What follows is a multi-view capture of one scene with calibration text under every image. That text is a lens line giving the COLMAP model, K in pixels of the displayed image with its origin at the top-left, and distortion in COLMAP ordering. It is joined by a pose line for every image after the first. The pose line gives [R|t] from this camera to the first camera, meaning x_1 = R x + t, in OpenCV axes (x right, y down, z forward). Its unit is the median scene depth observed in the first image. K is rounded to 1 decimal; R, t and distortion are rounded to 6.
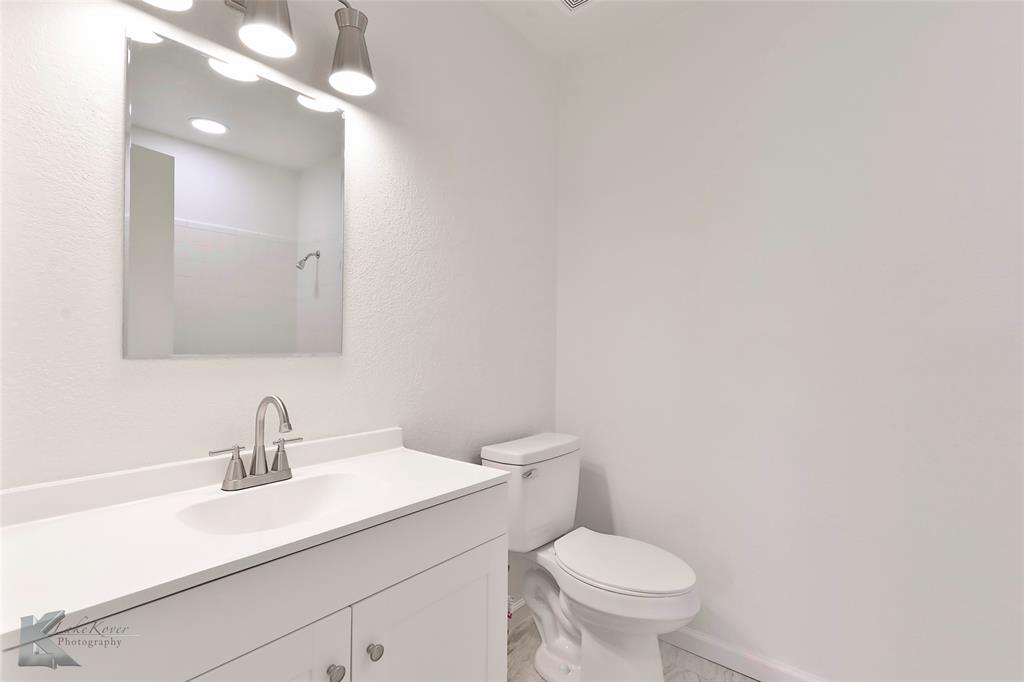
lens RADIAL K [[485.2, 0, 516.5], [0, 485.2, 340.4], [0, 0, 1]] dist [0.000668, -0.000975]
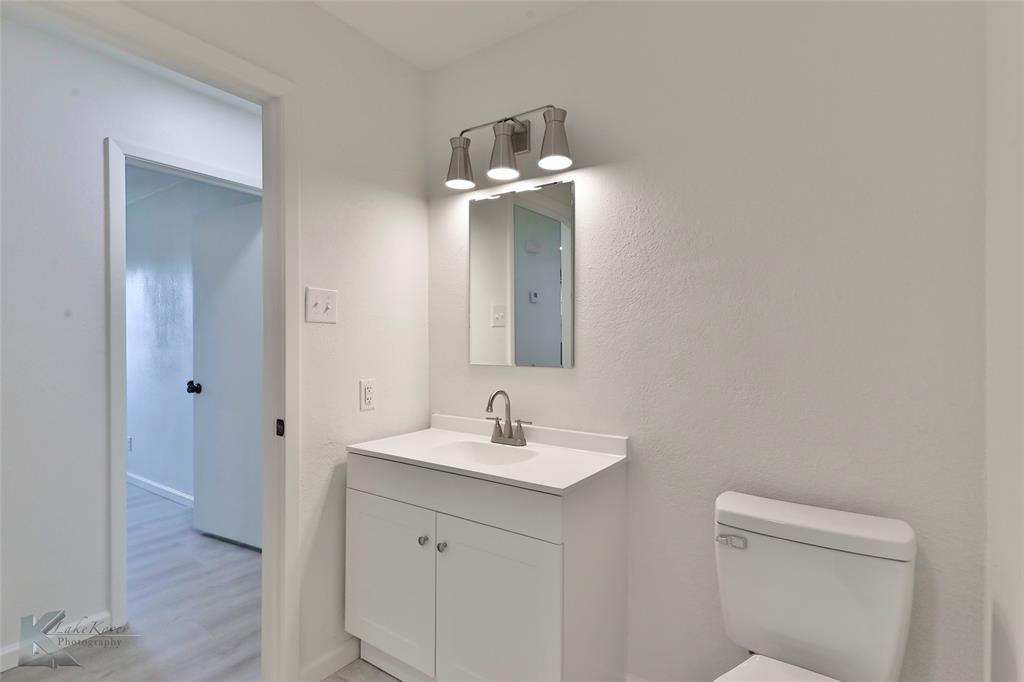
lens RADIAL K [[487.2, 0, 509.1], [0, 487.2, 345.8], [0, 0, 1]] dist [0.001413, -0.000013]
pose [[0.094974, 0.005276, -0.995466, 0.792300], [0.003085, 0.999980, 0.005594, -0.031090], [0.995475, -0.003603, 0.094956, 0.612931]]
